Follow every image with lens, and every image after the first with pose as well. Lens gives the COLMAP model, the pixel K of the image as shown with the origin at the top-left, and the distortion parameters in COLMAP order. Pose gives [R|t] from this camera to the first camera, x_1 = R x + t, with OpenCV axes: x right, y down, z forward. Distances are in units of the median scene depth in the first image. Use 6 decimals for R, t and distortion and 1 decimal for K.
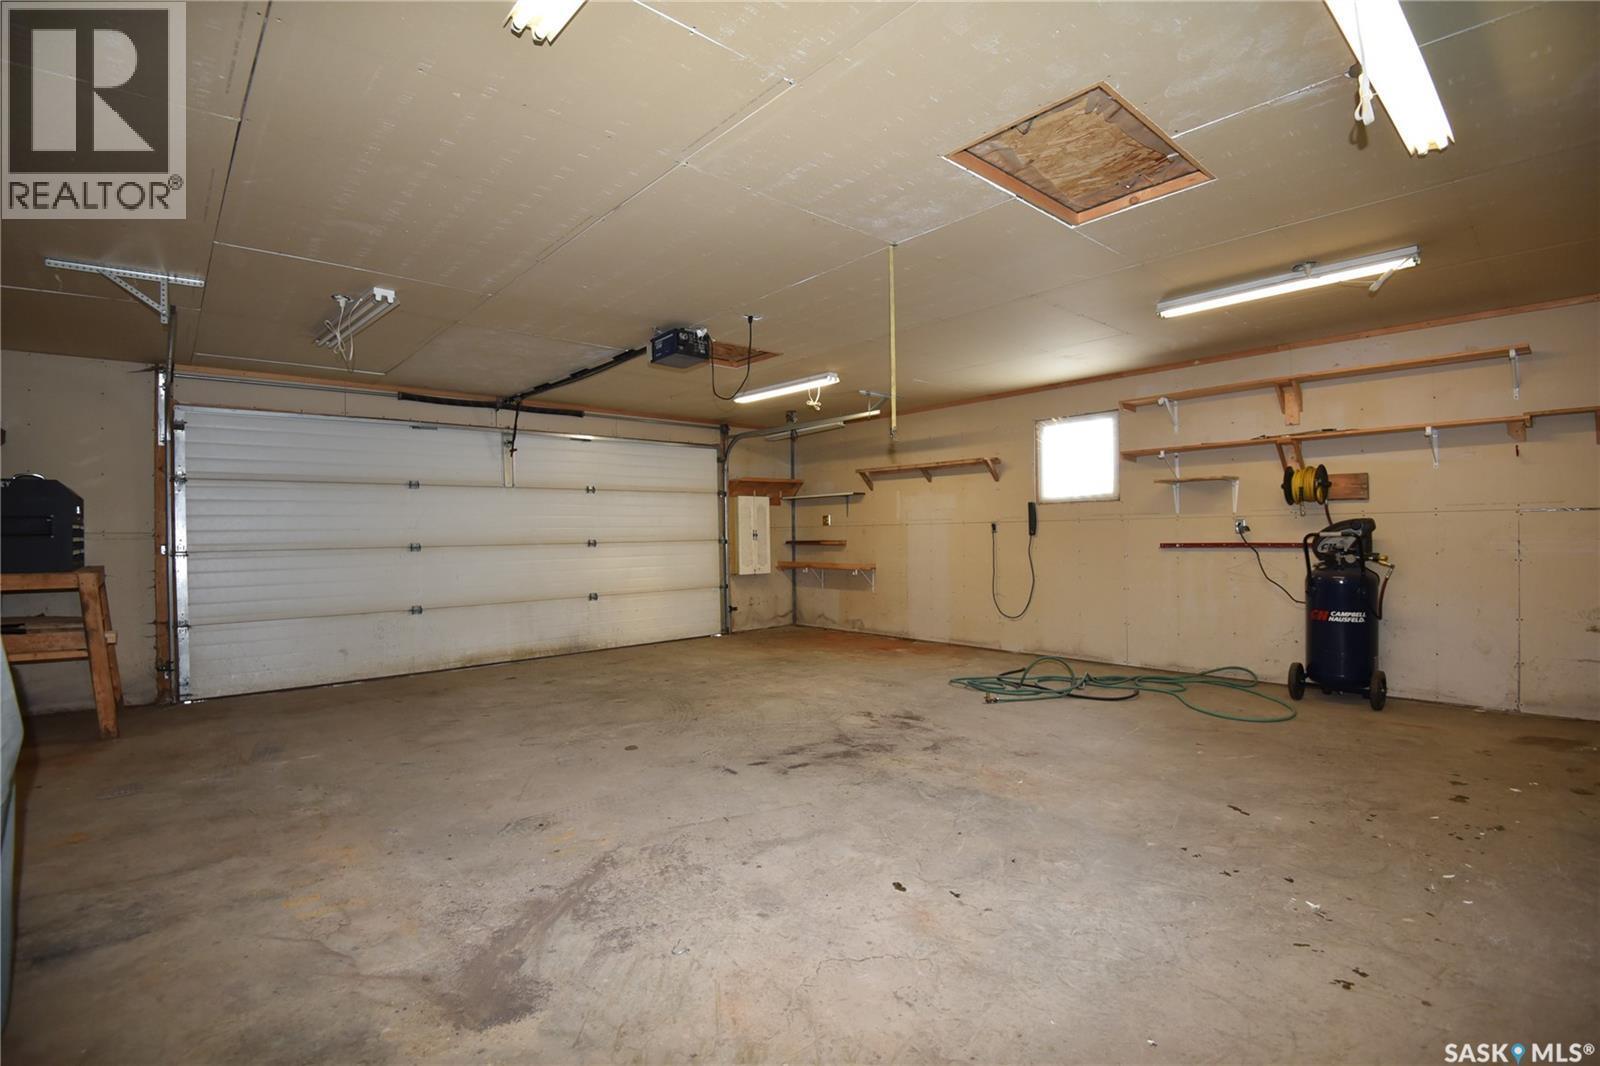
lens RADIAL K [[738.4, 0, 794.5], [0, 738.4, 533.1], [0, 0, 1]] dist [-0.021563, -0.003433]
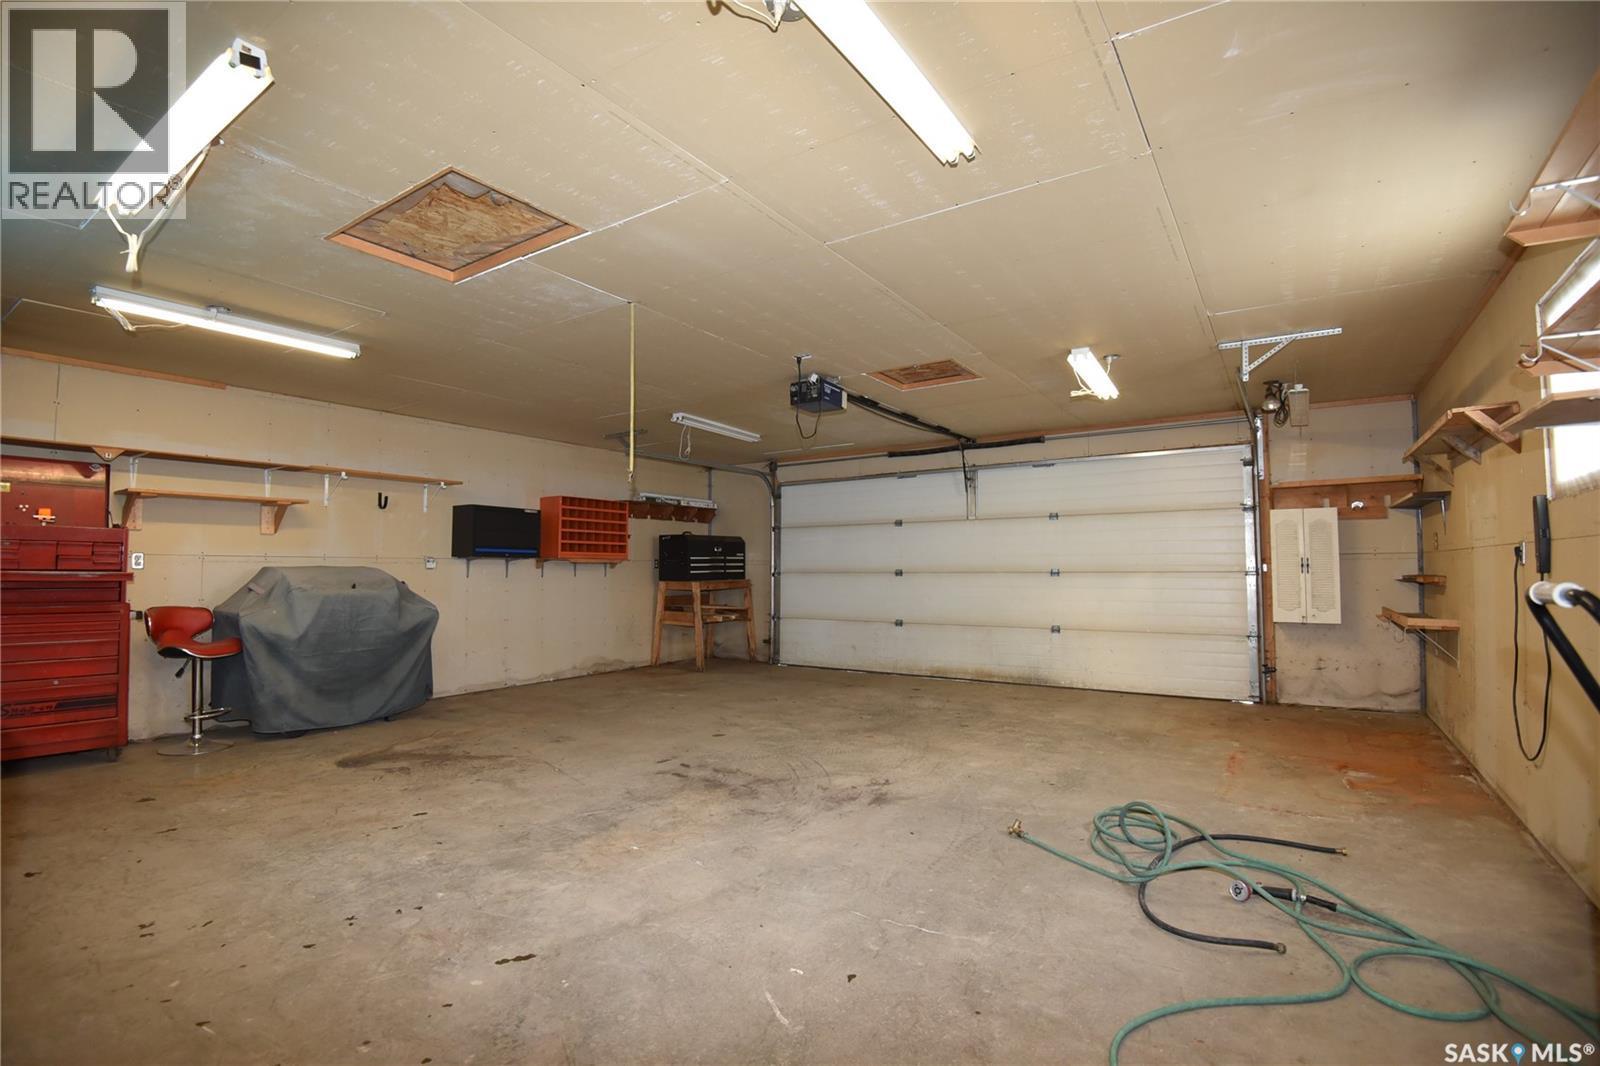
lens RADIAL K [[738.4, 0, 797.4], [0, 738.4, 545.1], [0, 0, 1]] dist [-0.021563, -0.003433]
pose [[0.245730, -0.015626, -0.969212, 0.909967], [0.002762, 0.999877, -0.015420, -0.012934], [0.969334, 0.001112, 0.245743, 0.716767]]
